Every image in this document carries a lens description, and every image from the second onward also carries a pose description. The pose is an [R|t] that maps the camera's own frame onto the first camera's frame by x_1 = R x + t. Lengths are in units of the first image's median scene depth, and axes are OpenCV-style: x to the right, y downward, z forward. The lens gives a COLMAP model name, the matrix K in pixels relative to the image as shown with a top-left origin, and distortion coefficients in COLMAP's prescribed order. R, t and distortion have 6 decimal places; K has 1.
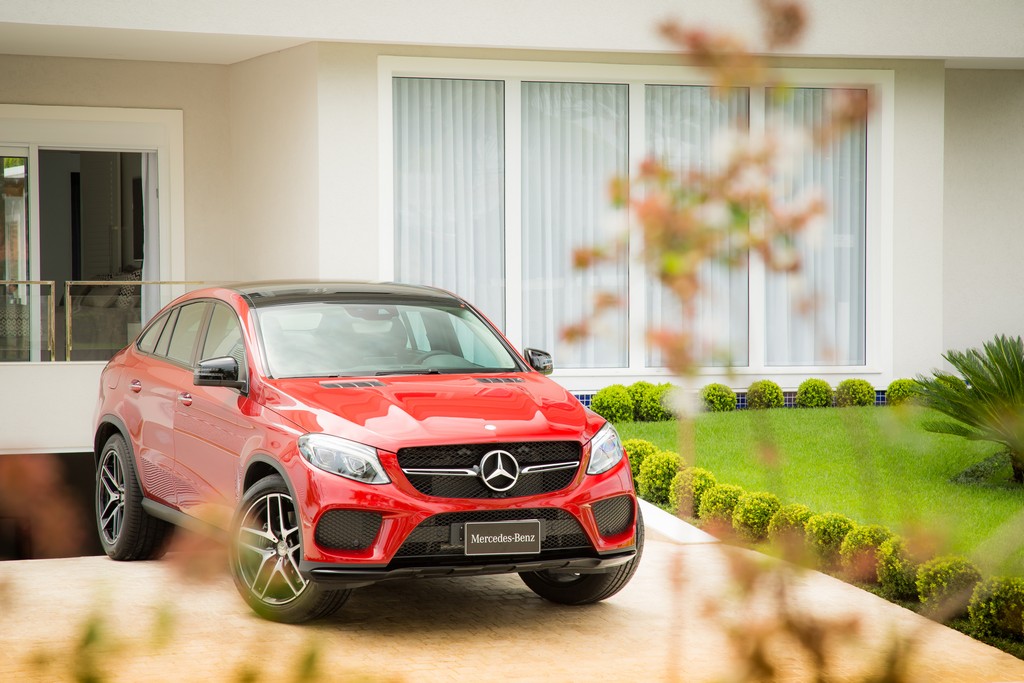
lens RADIAL K [[3027.7, 0, 512.0], [0, 3027.7, 341.5], [0, 0, 1]] dist [0.729853, -1.525161]
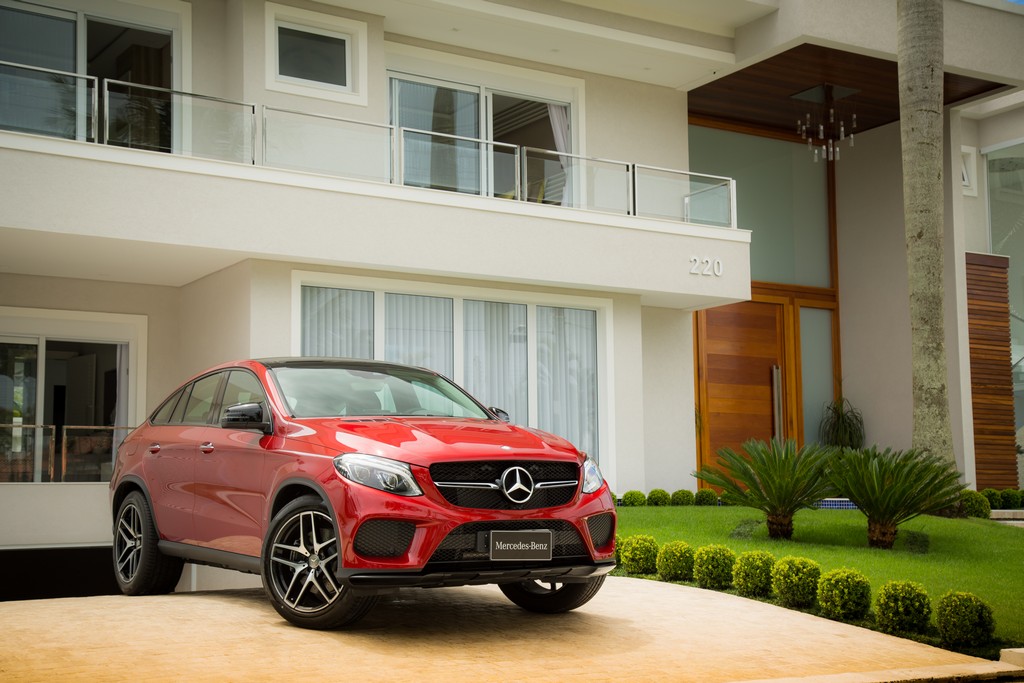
lens RADIAL K [[1476.7, 0, 512.0], [0, 1476.7, 341.5], [0, 0, 1]] dist [0.133851, 0.063234]
pose [[0.984588, 0.013559, 0.174363, -0.099428], [0.010673, 0.990473, -0.137294, 0.063445], [-0.174563, 0.137040, 0.975063, 0.449367]]
